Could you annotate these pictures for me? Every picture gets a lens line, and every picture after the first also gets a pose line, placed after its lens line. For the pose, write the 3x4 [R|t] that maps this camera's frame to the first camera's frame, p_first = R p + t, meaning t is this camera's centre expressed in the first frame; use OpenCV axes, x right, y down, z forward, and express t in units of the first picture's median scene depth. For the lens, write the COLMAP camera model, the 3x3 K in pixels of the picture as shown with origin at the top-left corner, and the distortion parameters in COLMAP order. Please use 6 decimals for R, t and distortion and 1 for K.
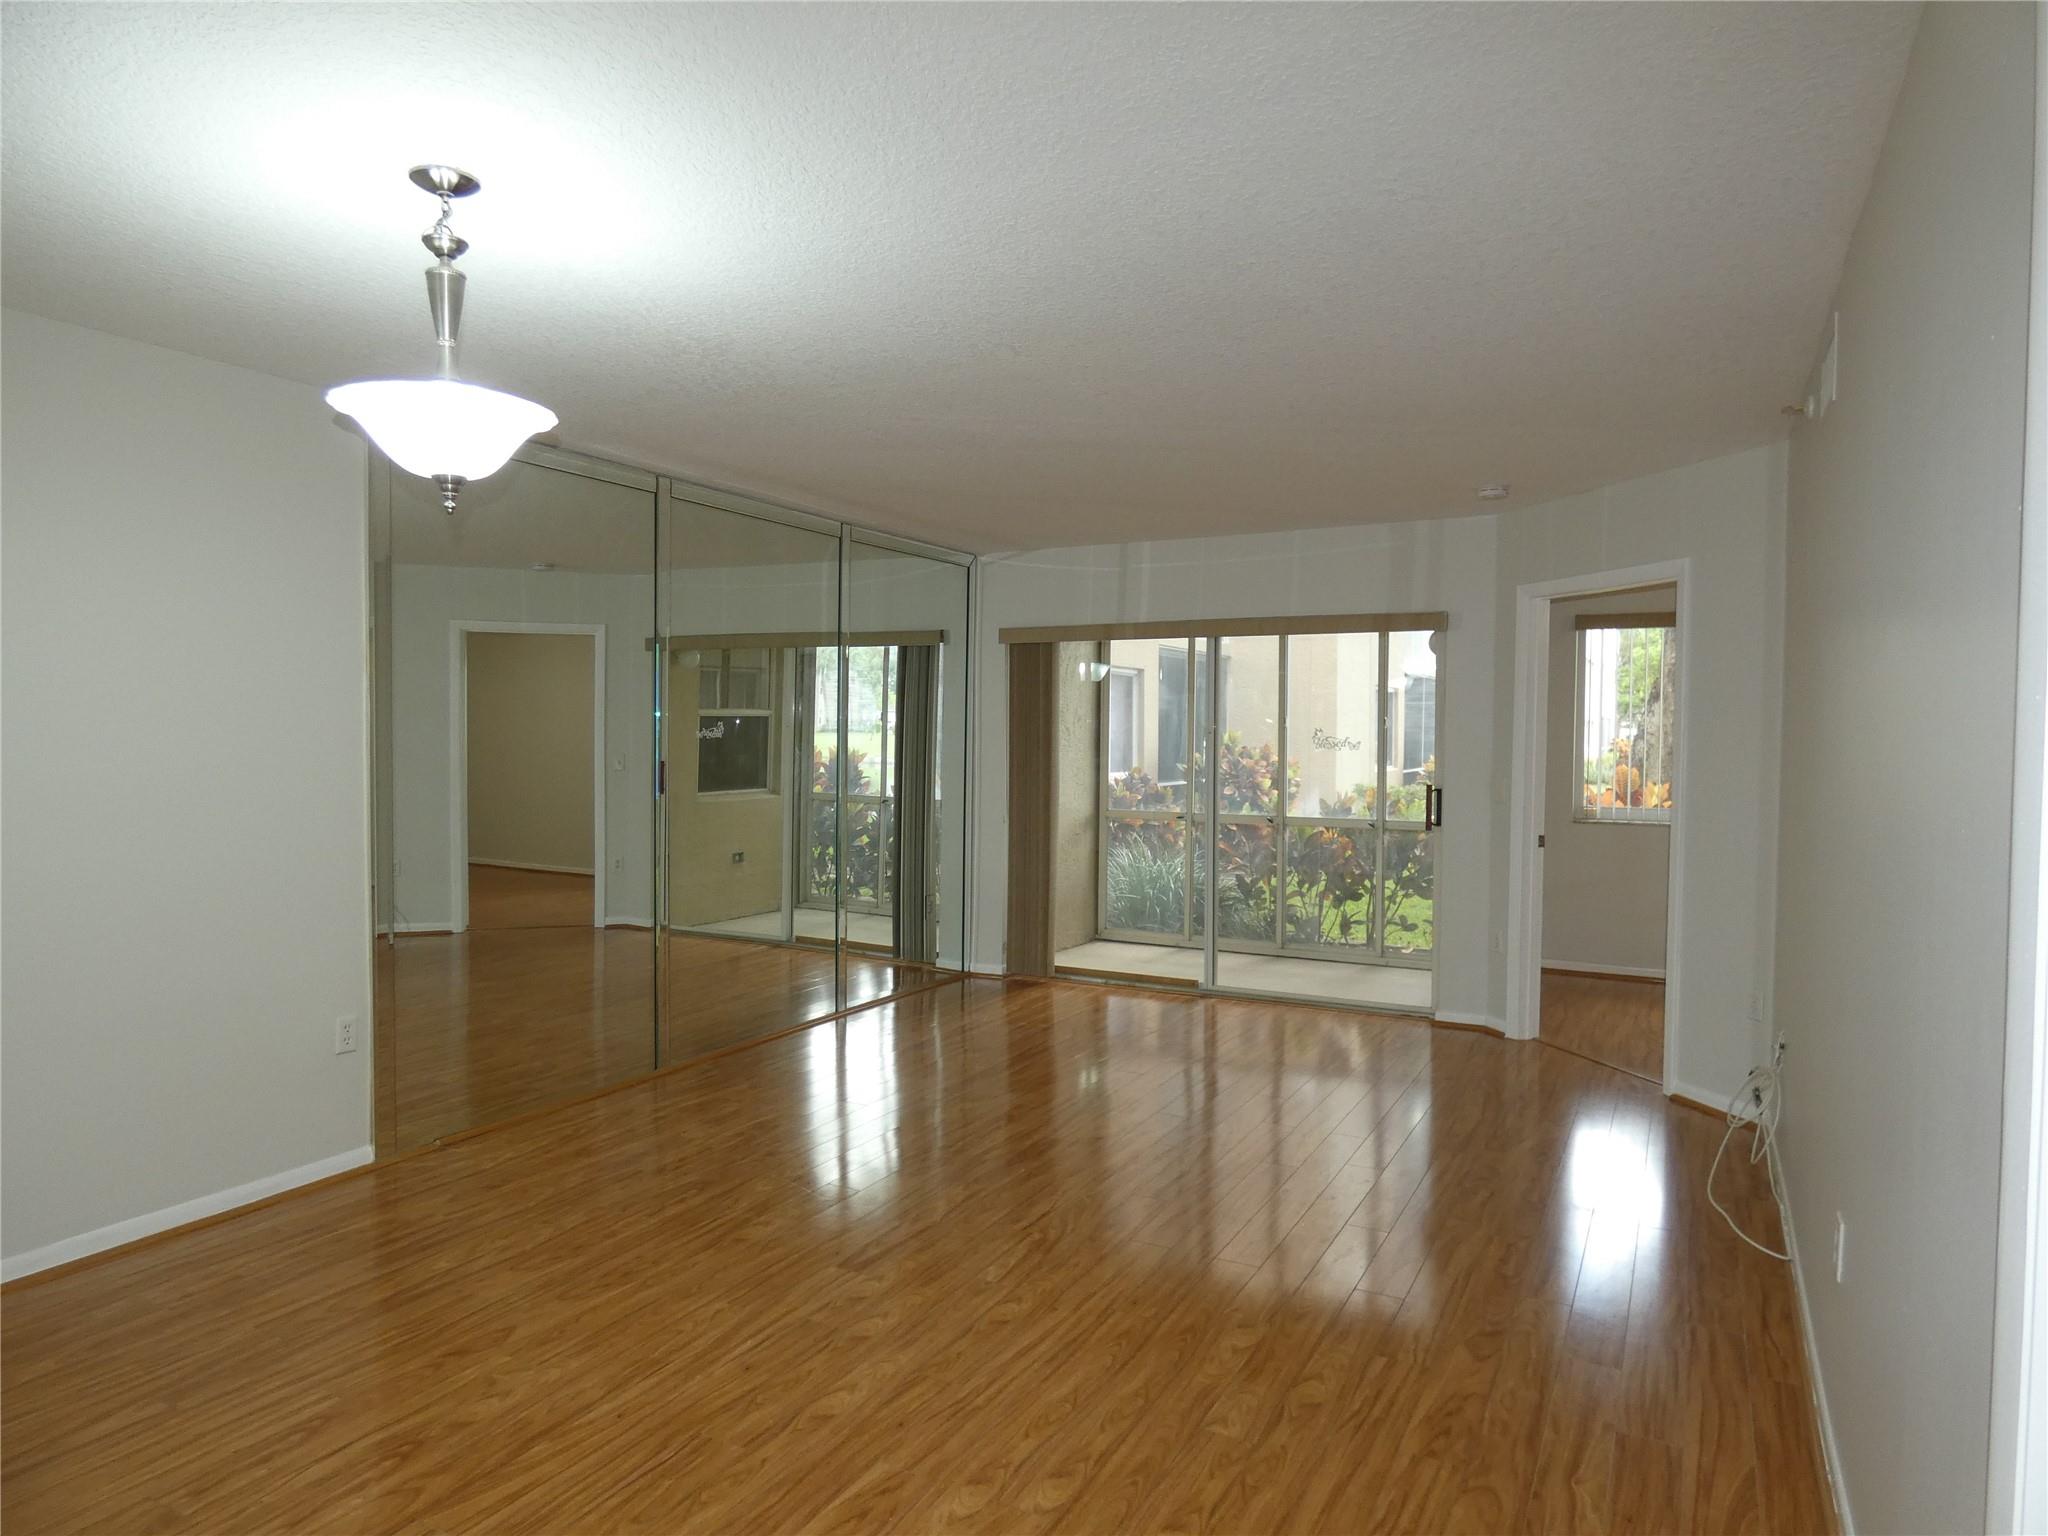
lens RADIAL K [[1213.9, 0, 1024.0], [0, 1213.9, 768.0], [0, 0, 1]] dist [-0.010105, -0.000686]
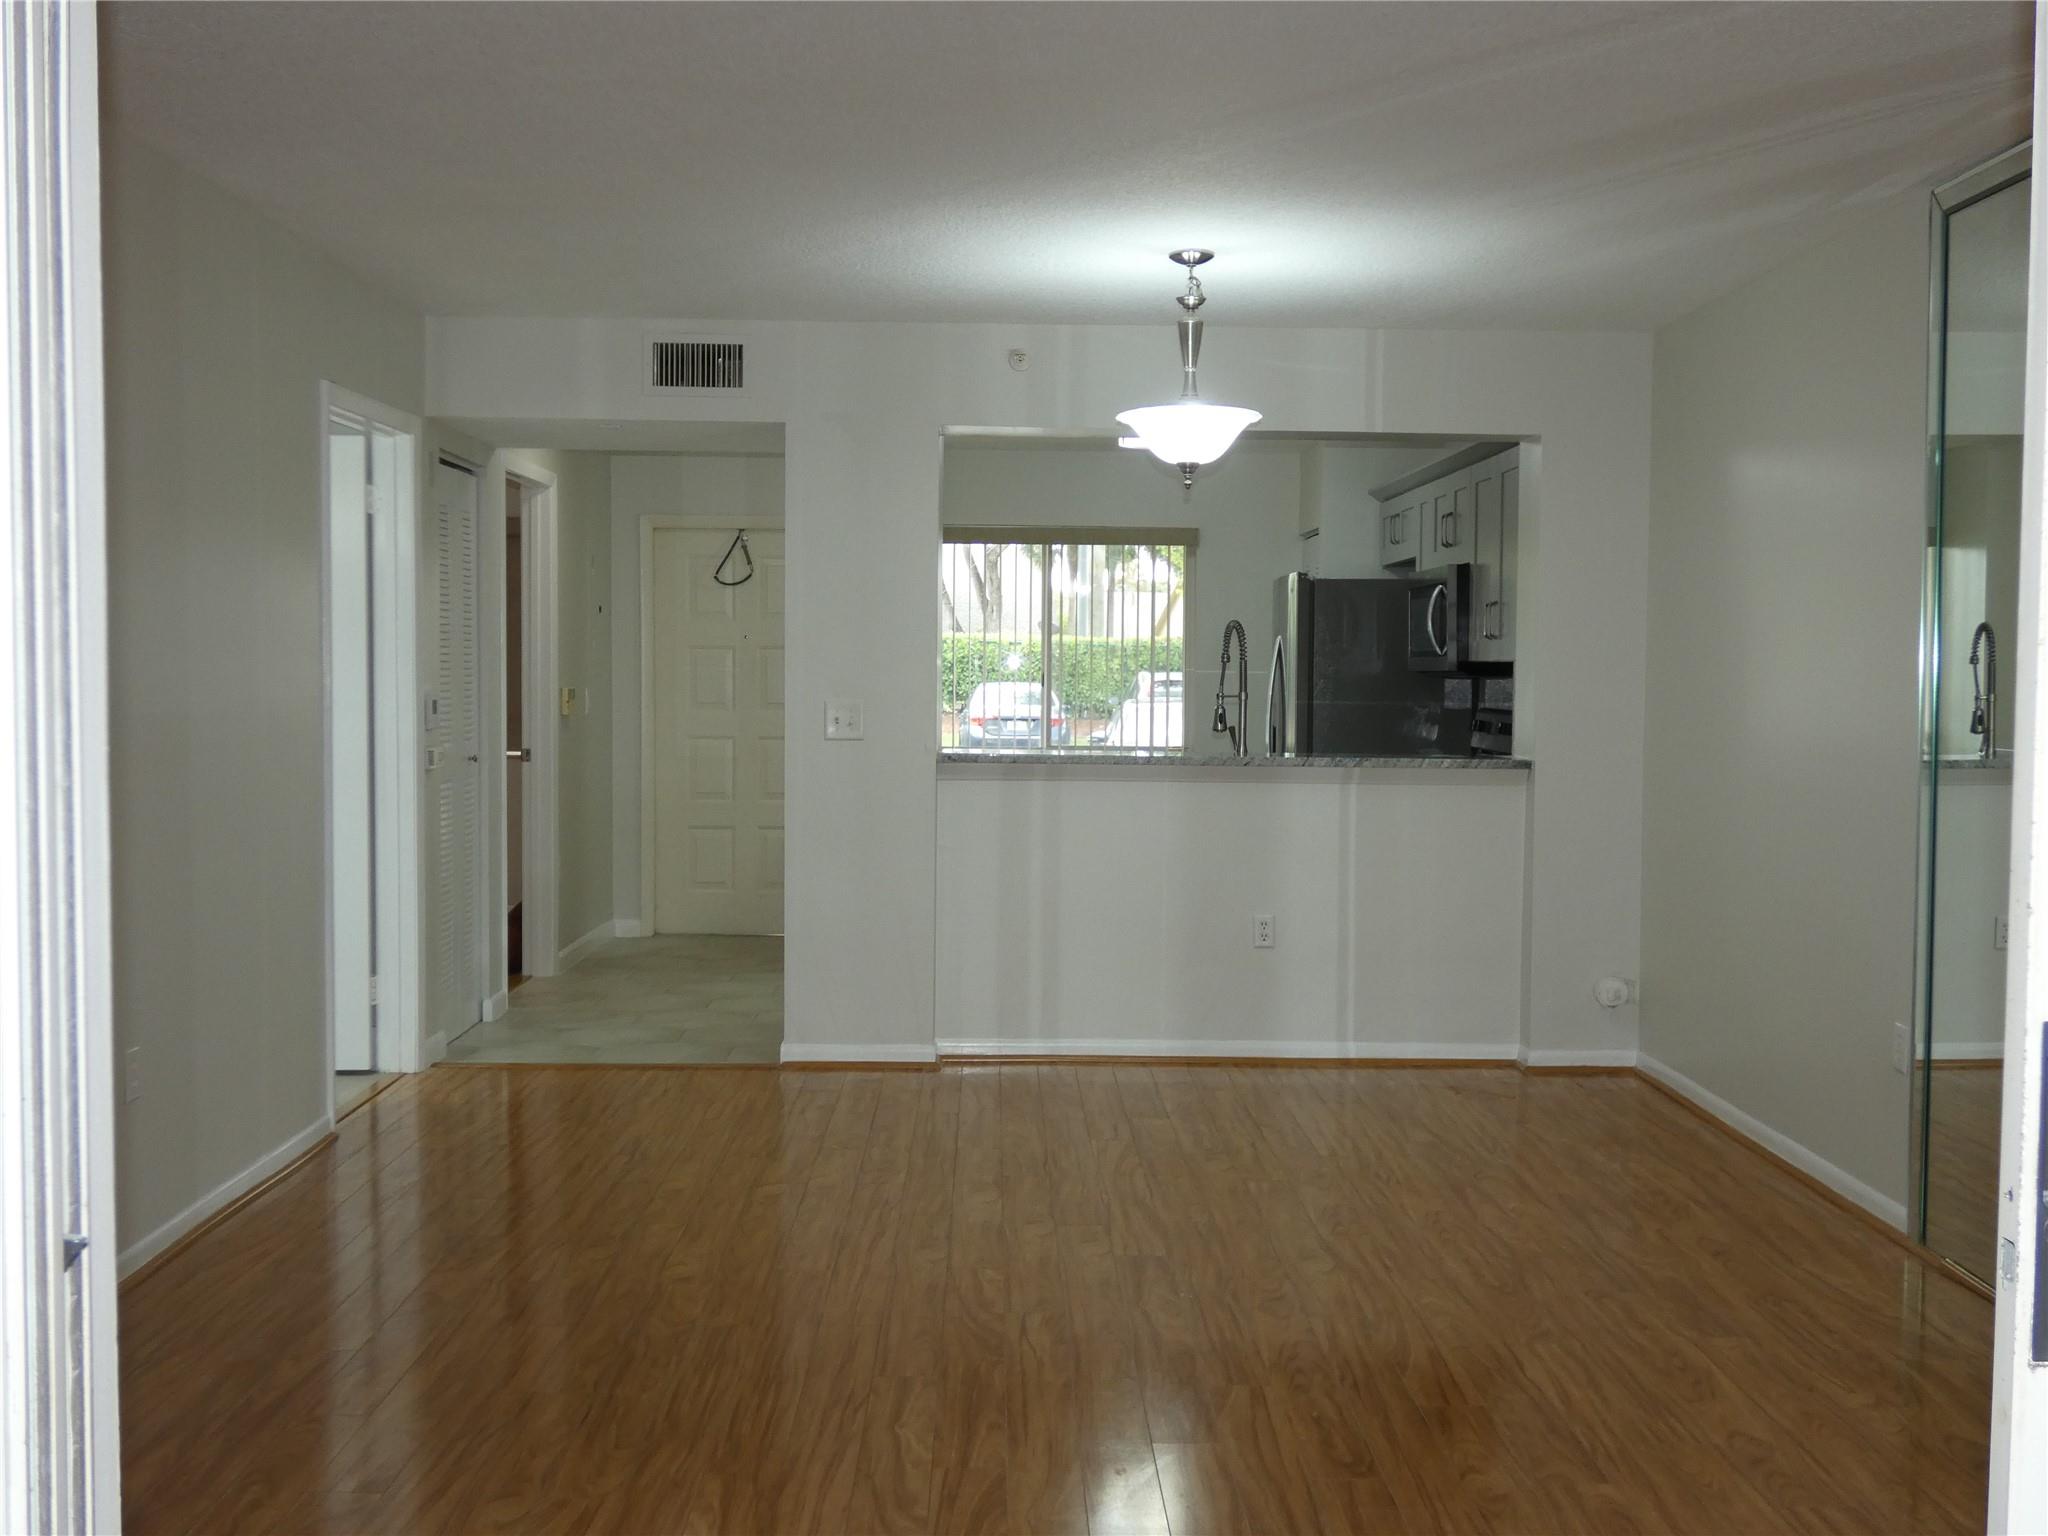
lens RADIAL K [[2133.9, 0, 1024.0], [0, 2133.9, 768.0], [0, 0, 1]] dist [0.010838, -0.026597]
pose [[-0.875643, 0.013702, -0.482764, 0.708763], [-0.023420, 0.997217, 0.070783, -0.040265], [0.482391, 0.073287, -0.872885, 2.428475]]
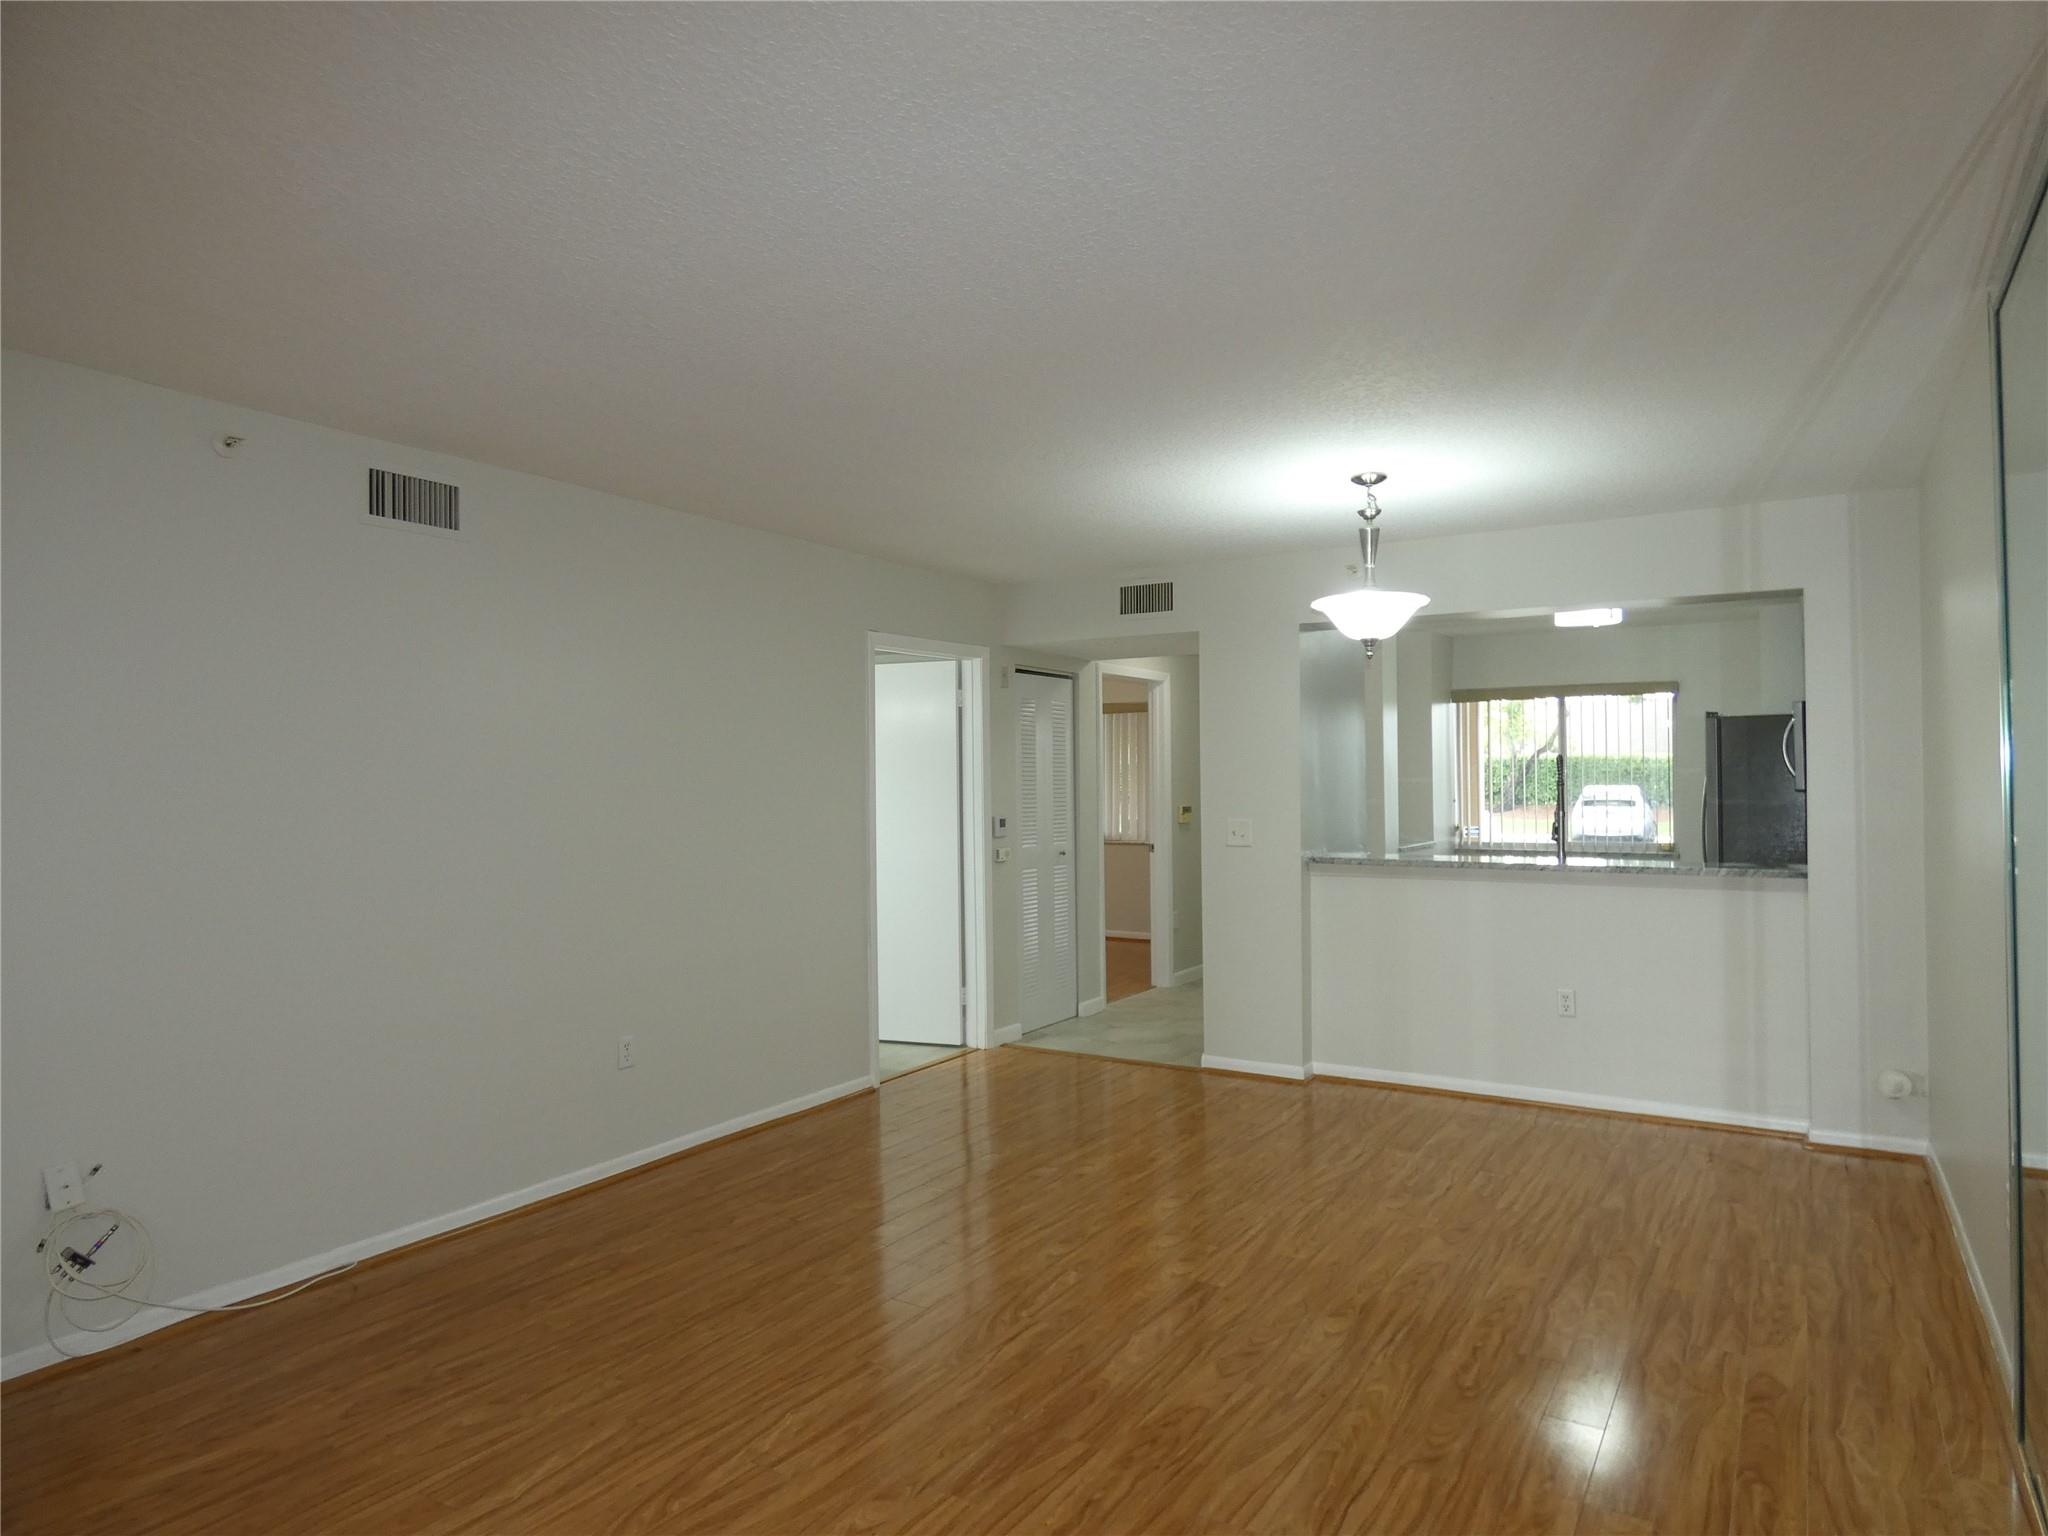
lens RADIAL K [[1213.9, 0, 1024.0], [0, 1213.9, 768.0], [0, 0, 1]] dist [-0.010105, -0.000686]
pose [[-0.997618, 0.010138, 0.068229, -0.066389], [0.011401, 0.999771, 0.018137, -0.063441], [-0.068030, 0.018872, -0.997505, 2.215002]]
